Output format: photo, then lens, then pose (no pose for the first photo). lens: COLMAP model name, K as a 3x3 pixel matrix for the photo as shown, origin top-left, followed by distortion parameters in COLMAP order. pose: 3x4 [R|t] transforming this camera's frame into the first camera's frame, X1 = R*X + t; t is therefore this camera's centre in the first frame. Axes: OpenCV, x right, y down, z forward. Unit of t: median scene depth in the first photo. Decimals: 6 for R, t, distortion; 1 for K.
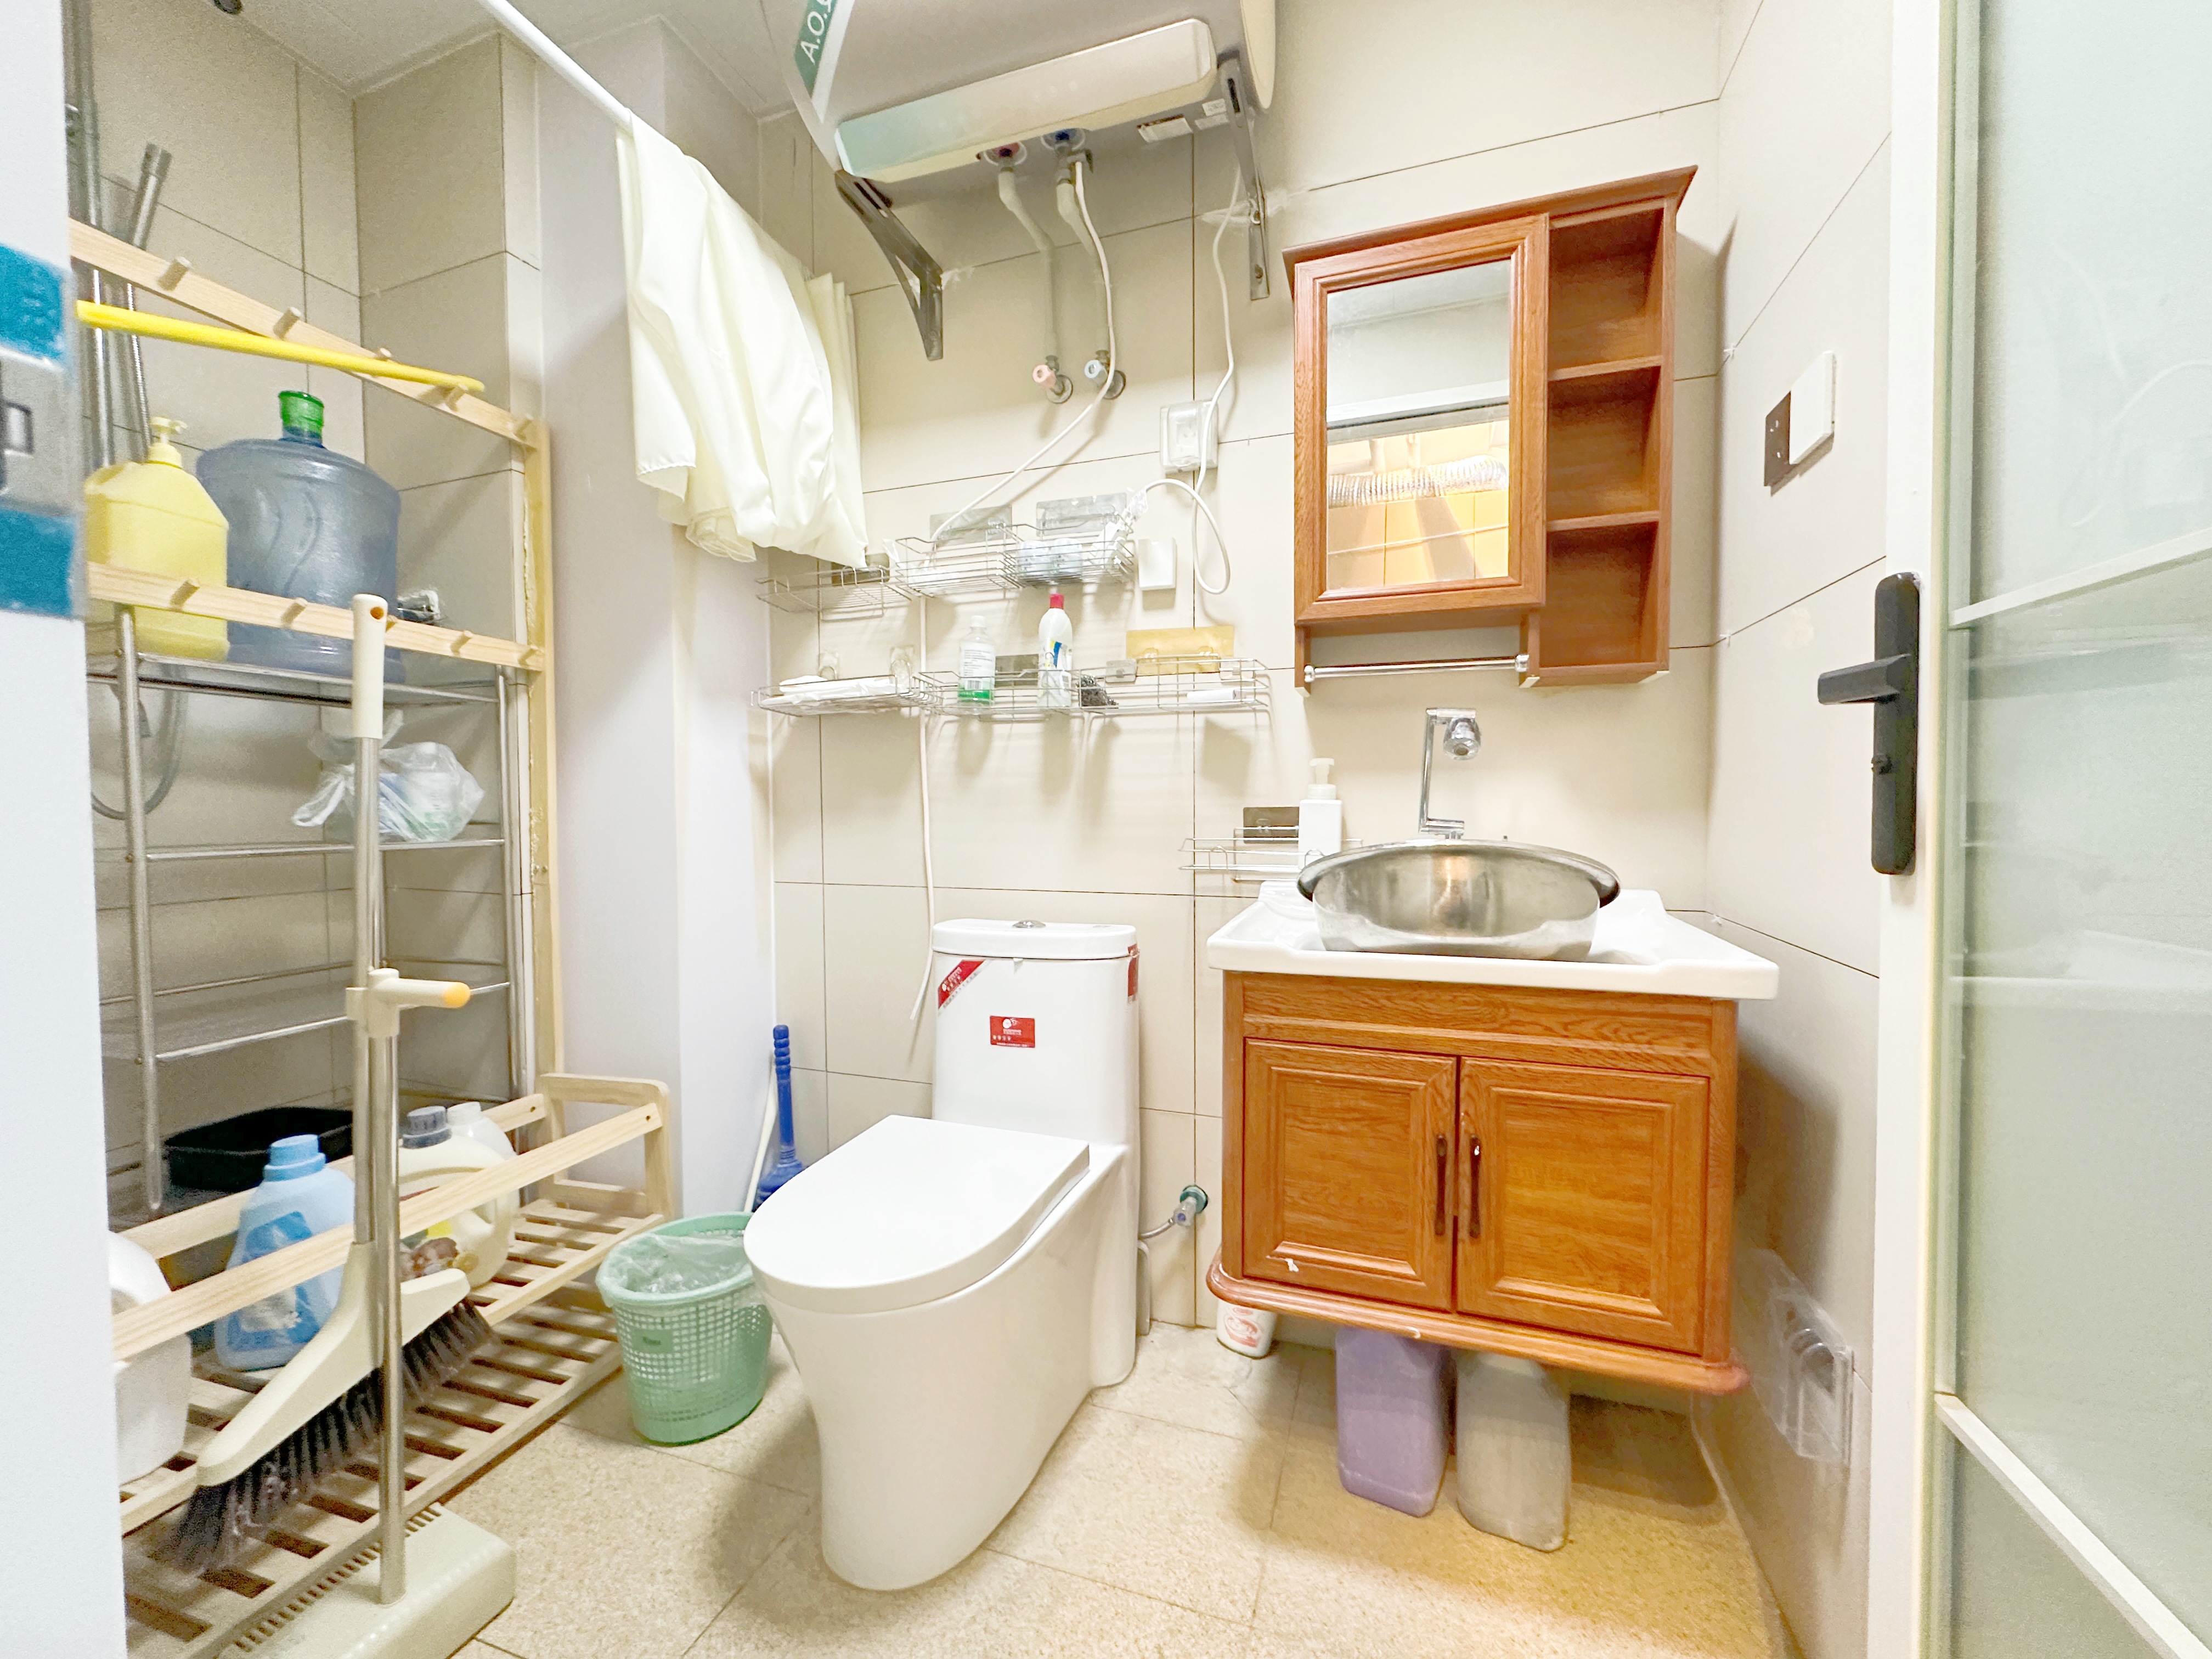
lens RADIAL K [[881.1, 0, 1106.0], [0, 881.1, 829.5], [0, 0, 1]] dist [-0.000822, 0.000363]
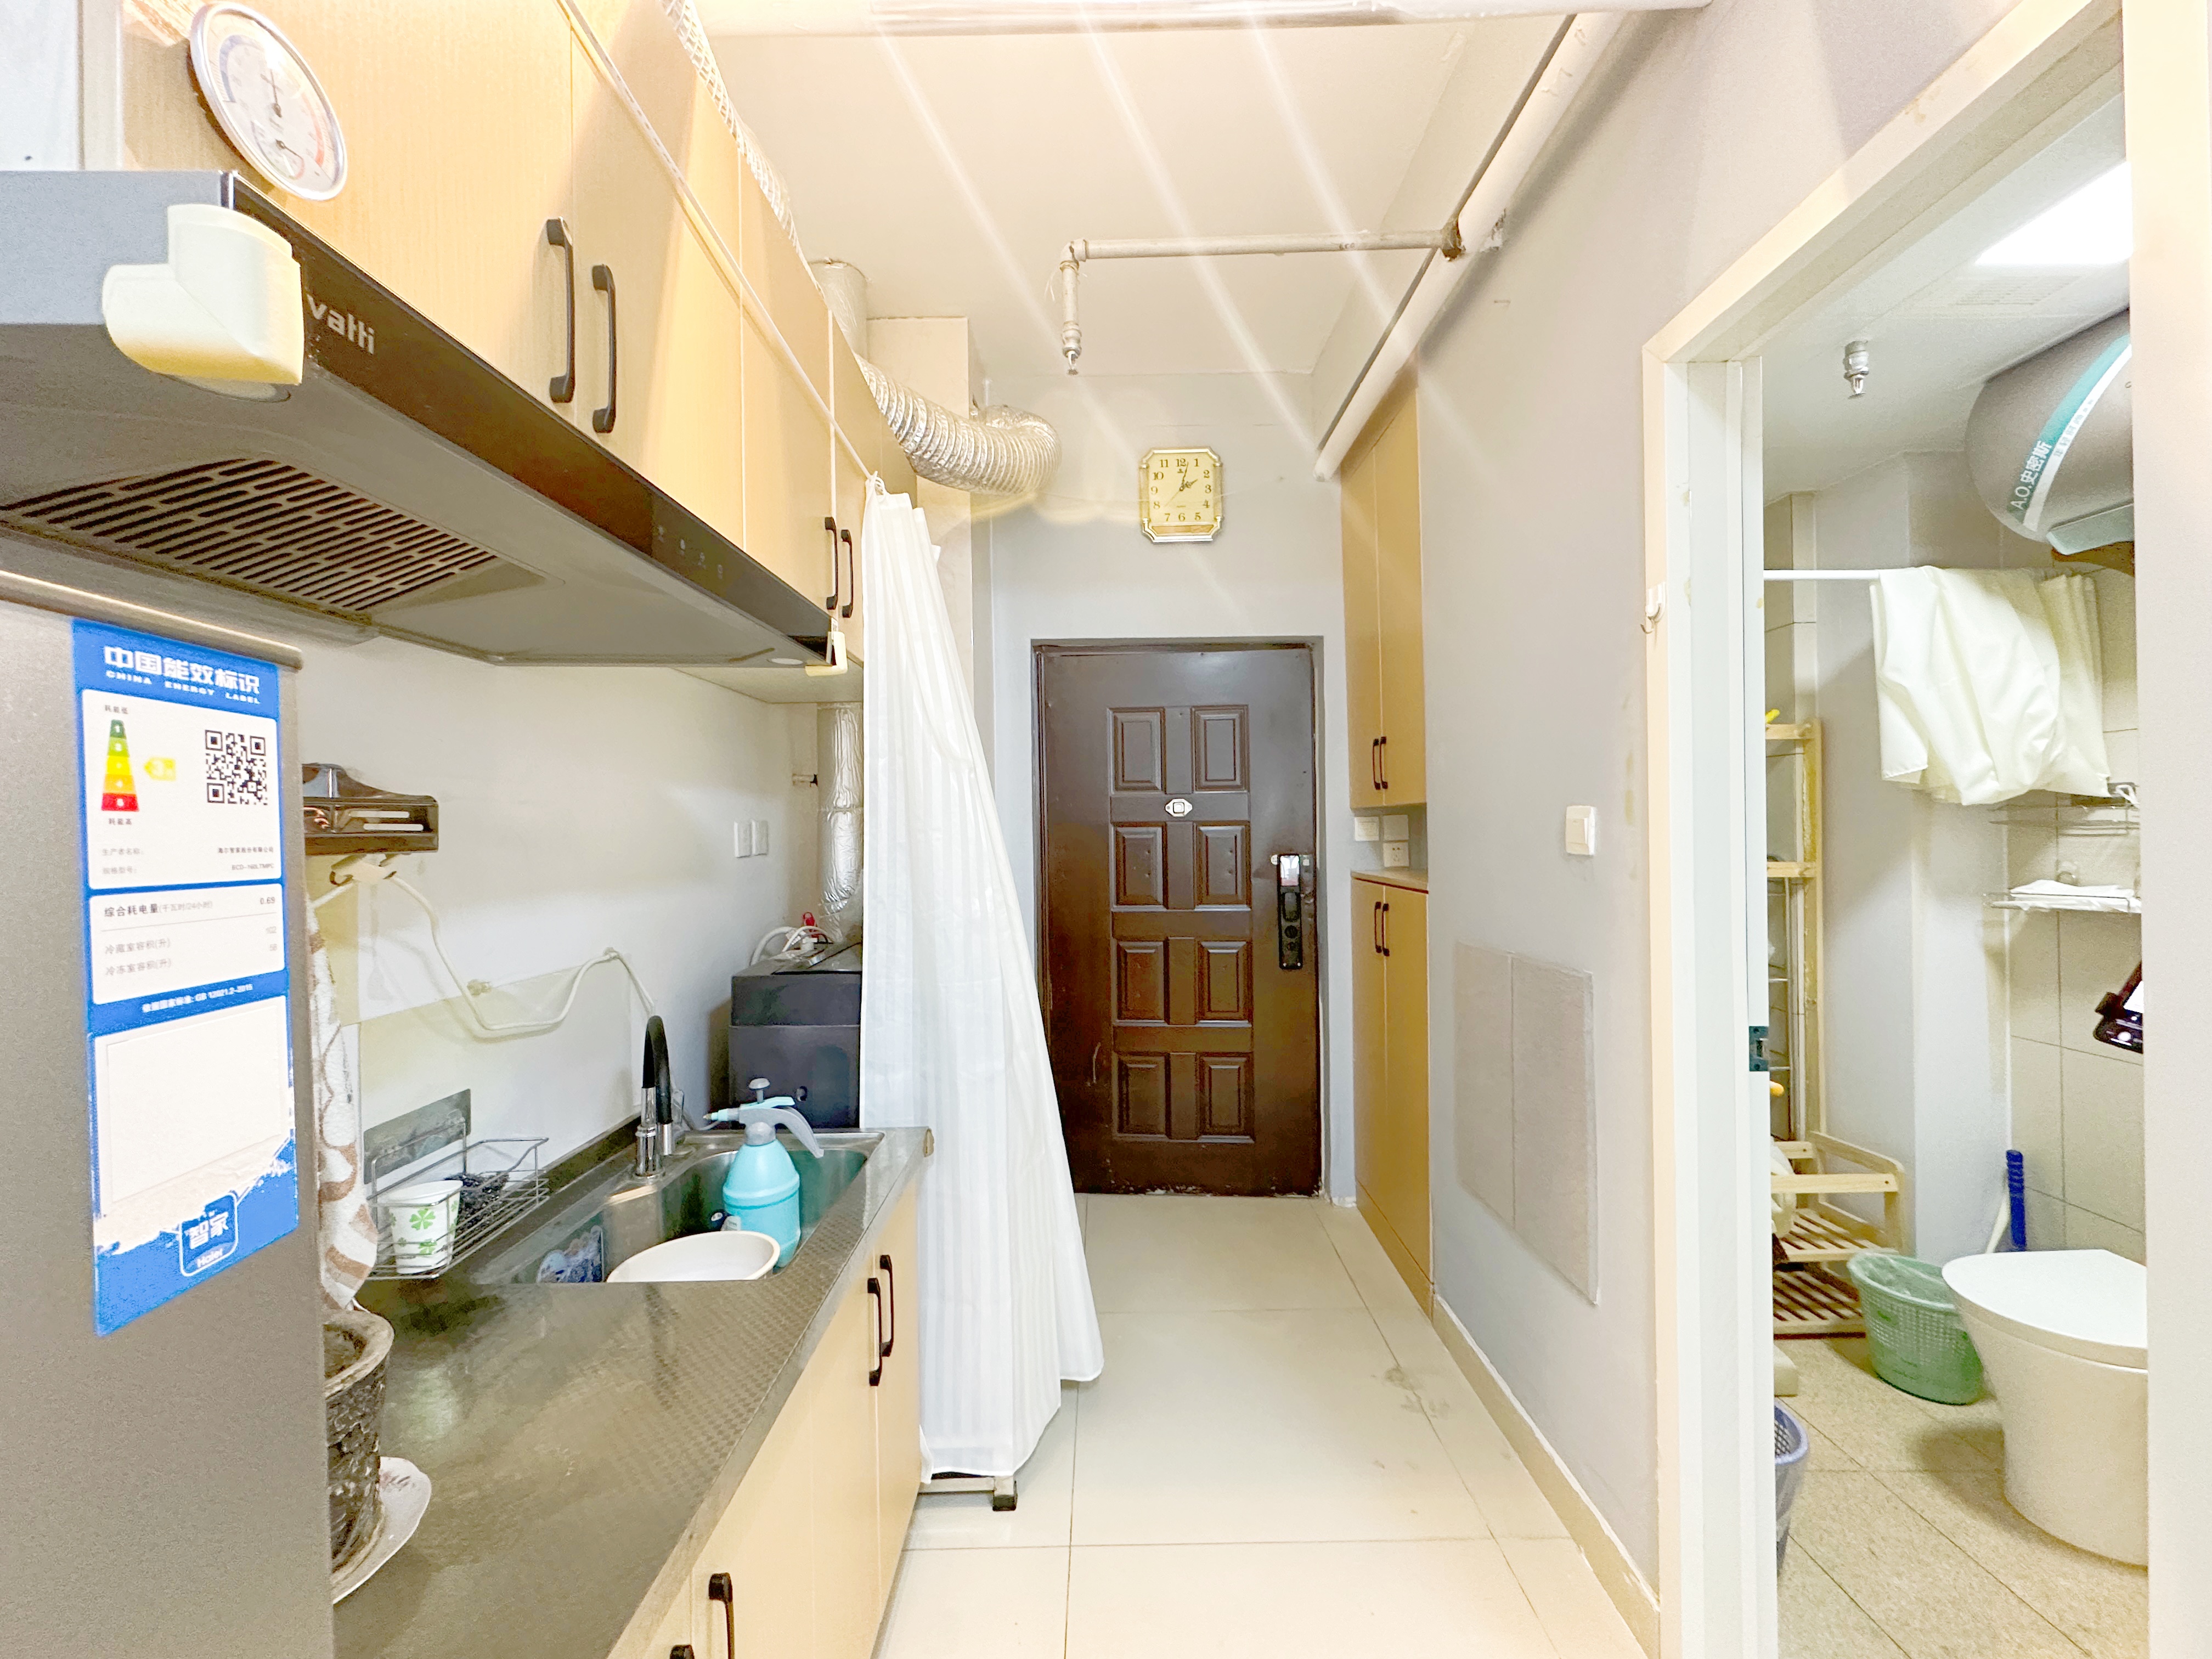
lens RADIAL K [[881.1, 0, 1106.0], [0, 881.1, 829.5], [0, 0, 1]] dist [-0.000822, 0.000363]
pose [[0.333551, -0.000222, -0.942732, 0.453981], [-0.019482, 0.999785, -0.007128, -0.239081], [0.942531, 0.020744, 0.333475, -0.774133]]
